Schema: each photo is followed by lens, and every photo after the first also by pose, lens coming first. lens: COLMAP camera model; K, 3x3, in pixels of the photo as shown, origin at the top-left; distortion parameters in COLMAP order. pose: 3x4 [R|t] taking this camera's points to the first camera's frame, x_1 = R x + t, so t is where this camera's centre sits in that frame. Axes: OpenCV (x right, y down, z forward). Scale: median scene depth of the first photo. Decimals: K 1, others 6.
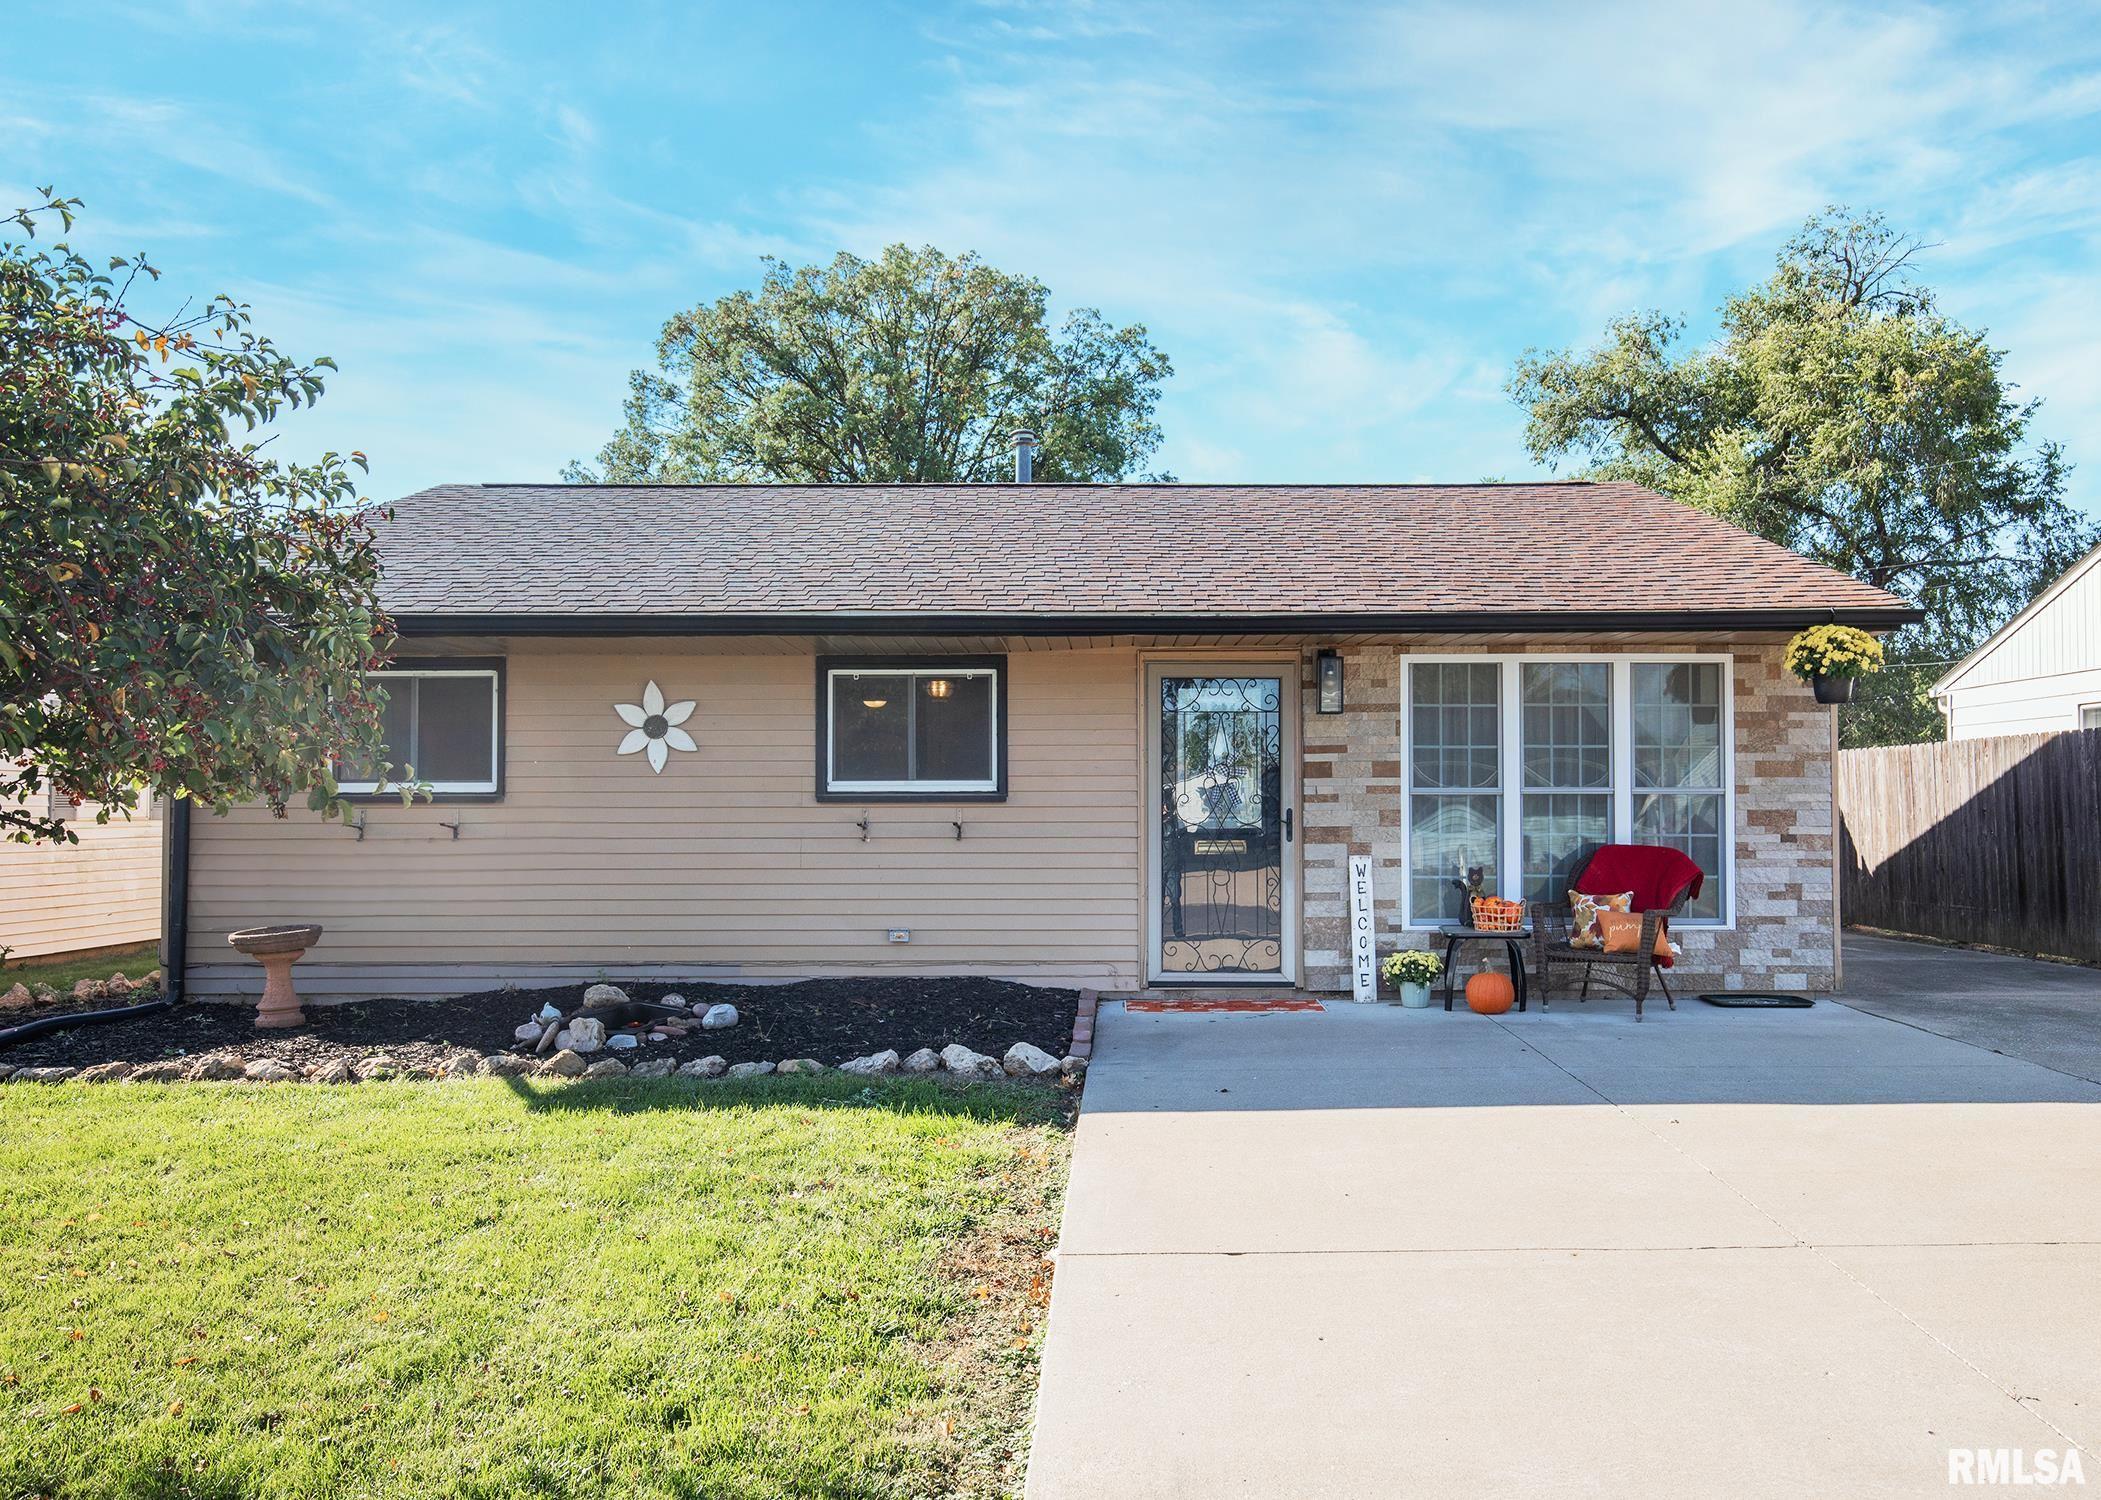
lens RADIAL K [[1703.9, 0, 1053.0], [0, 1703.9, 775.9], [0, 0, 1]] dist [0.051179, -0.000886]
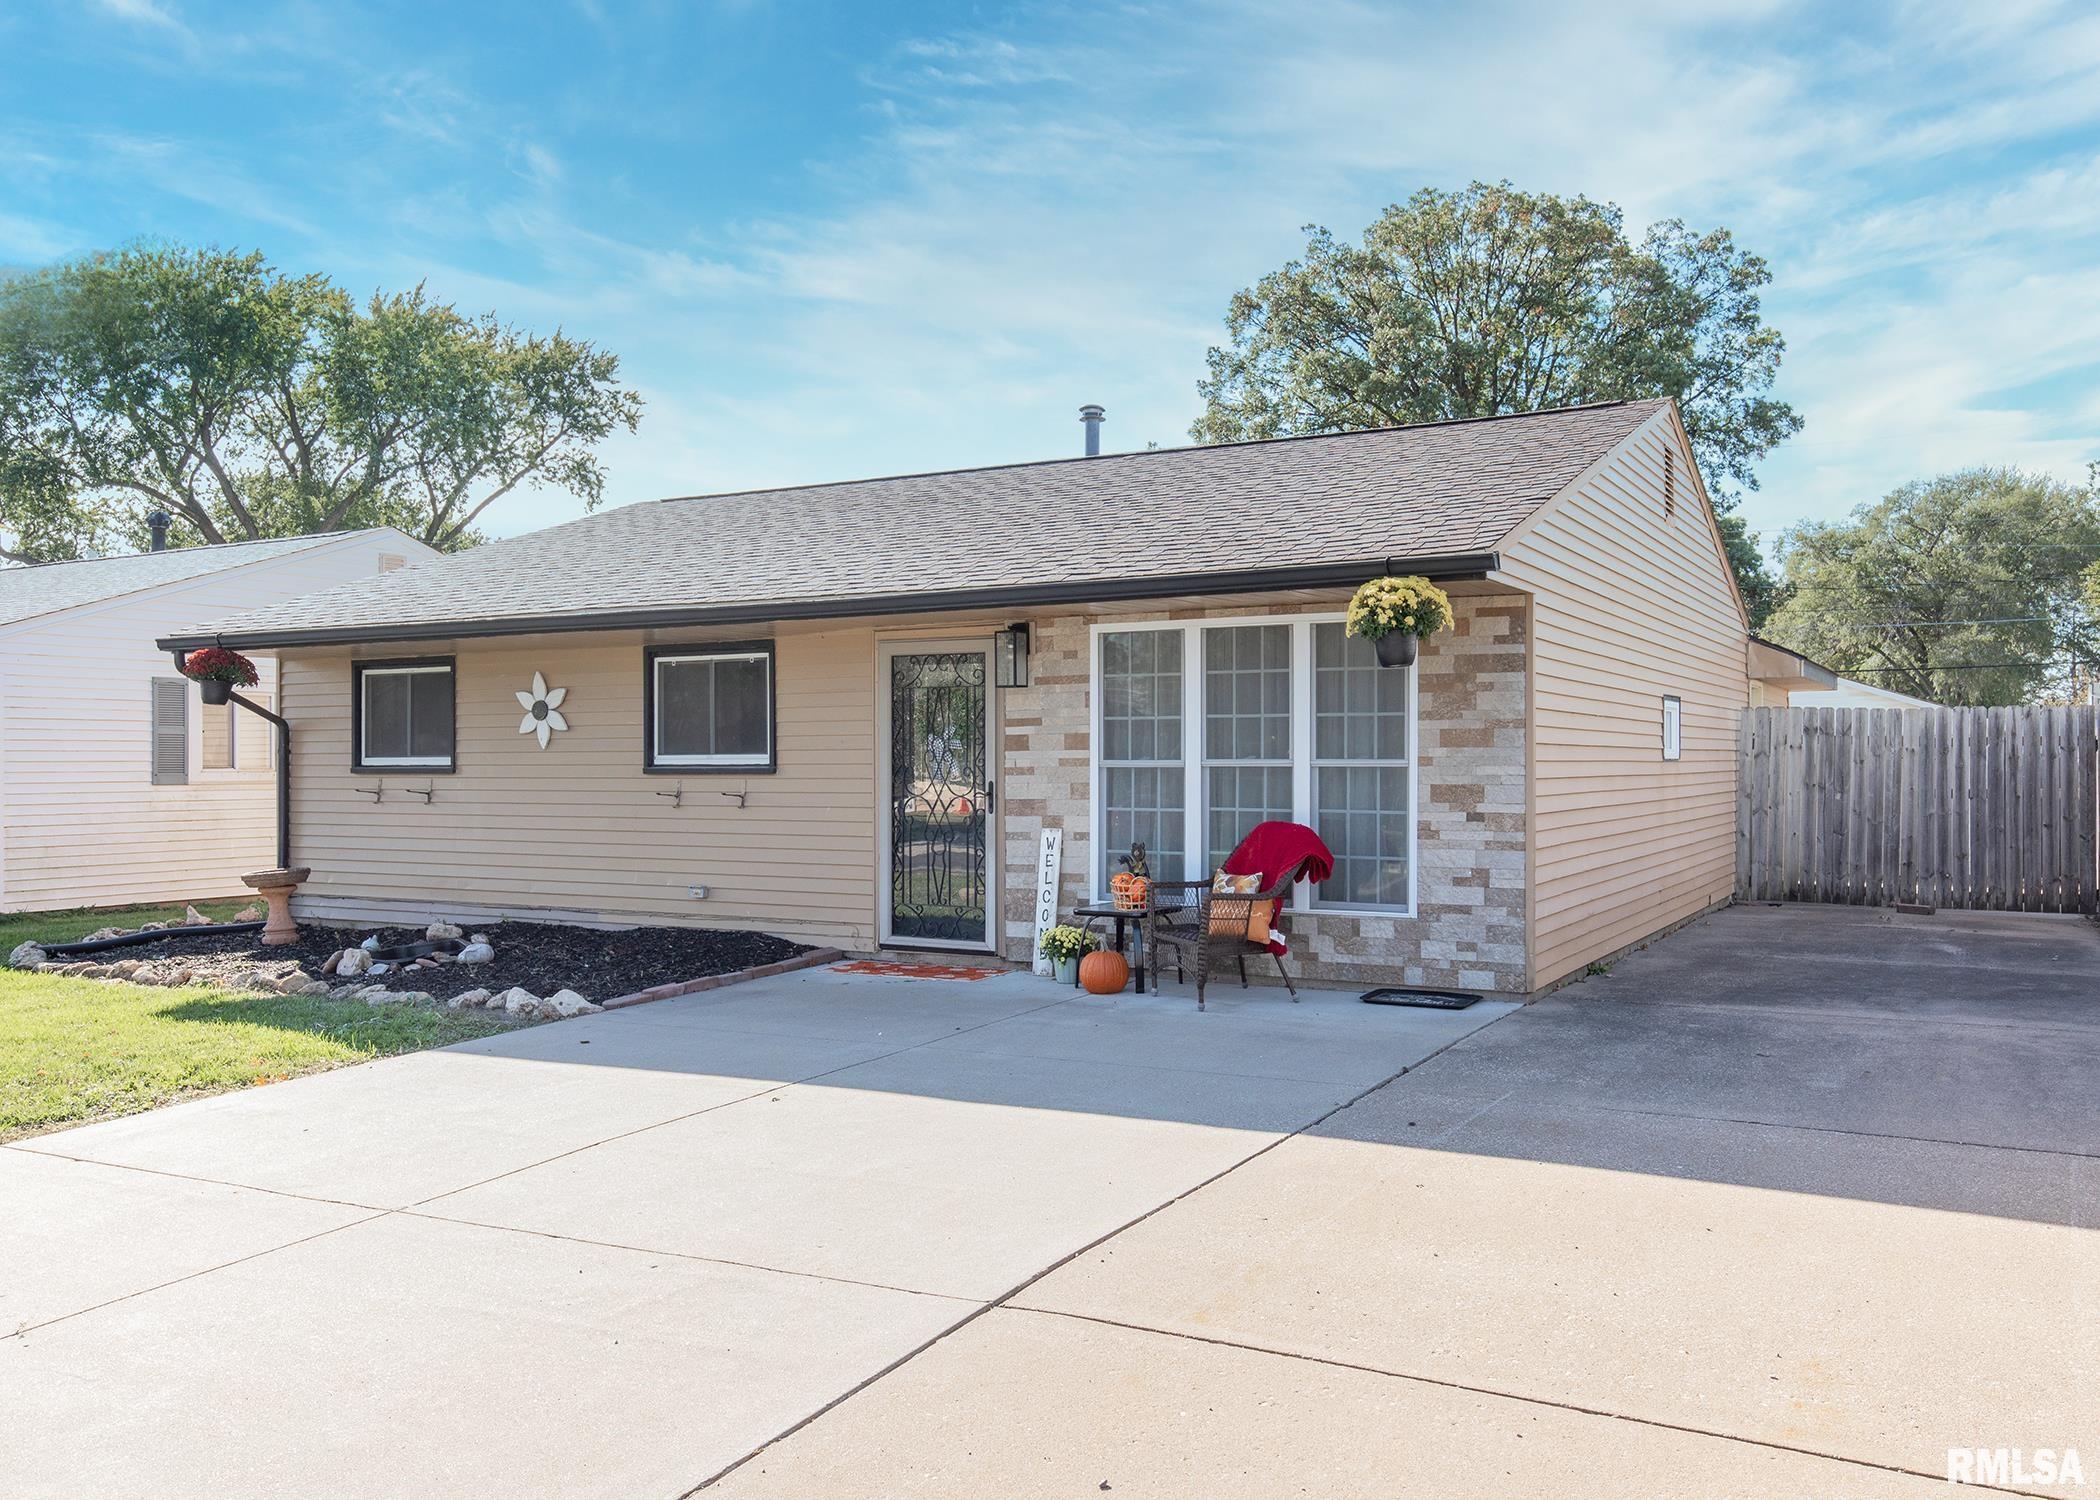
lens RADIAL K [[1675.6, 0, 1050.0], [0, 1675.6, 750.0], [0, 0, 1]] dist [0.031893, 0.001514]
pose [[0.873024, -0.004954, -0.487652, 0.655160], [0.012470, 0.999848, 0.012168, -0.011065], [0.487518, -0.016704, 0.872953, 0.145154]]
